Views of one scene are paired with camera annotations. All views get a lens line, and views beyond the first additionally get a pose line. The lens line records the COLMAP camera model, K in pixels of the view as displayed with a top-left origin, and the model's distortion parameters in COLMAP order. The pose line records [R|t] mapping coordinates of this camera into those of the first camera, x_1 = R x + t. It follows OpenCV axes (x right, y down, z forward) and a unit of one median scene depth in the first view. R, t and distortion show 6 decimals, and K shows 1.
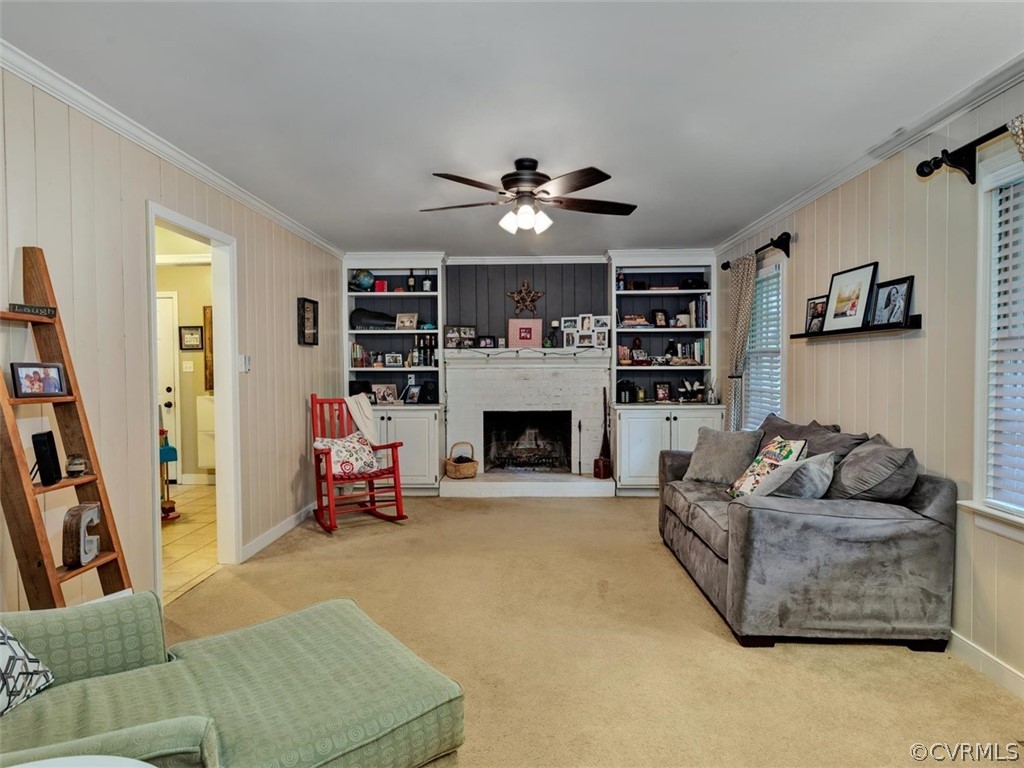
lens RADIAL K [[602.9, 0, 513.8], [0, 602.9, 381.8], [0, 0, 1]] dist [-0.004005, 0.002507]
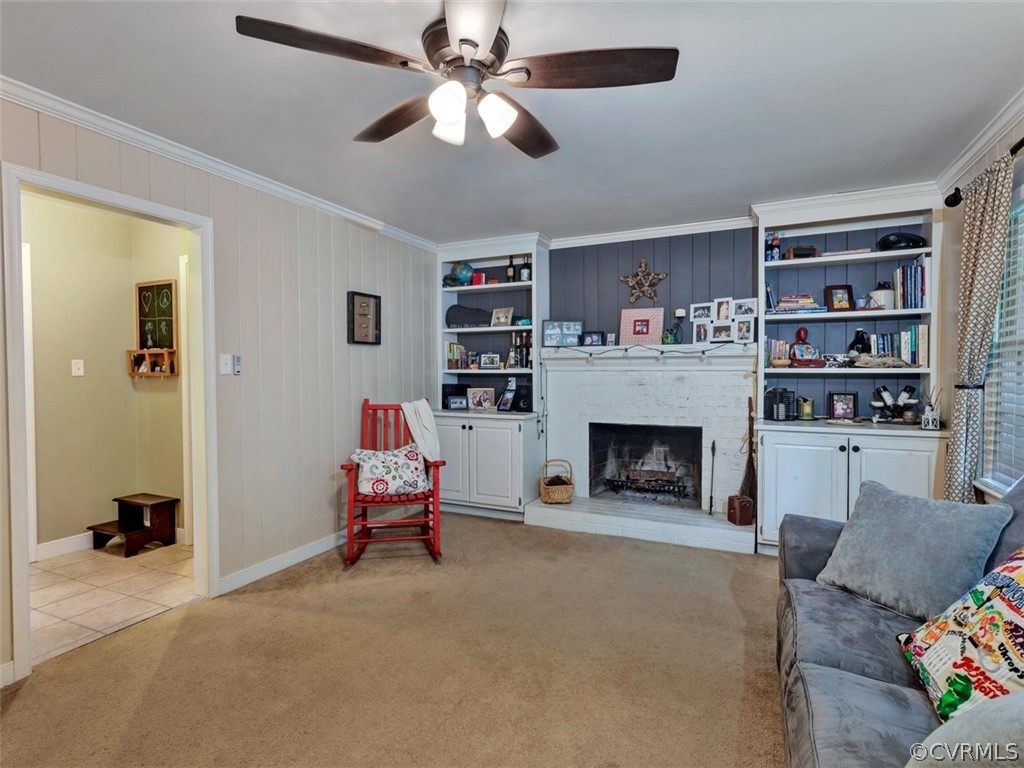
lens RADIAL K [[526.0, 0, 509.1], [0, 526.0, 380.1], [0, 0, 1]] dist [0.008729, 0.002168]
pose [[0.912549, 0.010391, -0.408835, 0.150208], [-0.011419, 0.999935, -0.000073, -0.008441], [0.408808, 0.004735, 0.912608, 0.310322]]
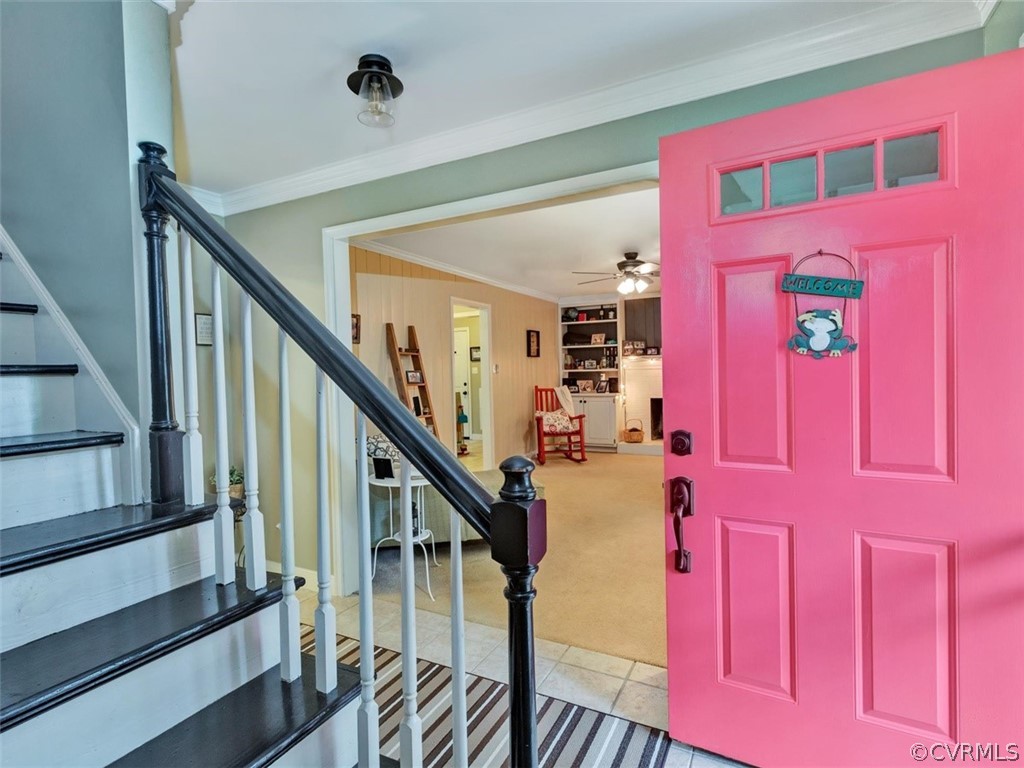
lens RADIAL K [[526.0, 0, 507.1], [0, 526.0, 380.6], [0, 0, 1]] dist [0.008729, 0.002168]
pose [[0.897578, -0.006250, -0.440812, 0.209580], [0.006059, 0.999980, -0.001841, 0.006504], [0.440815, -0.001018, 0.897597, -0.313721]]
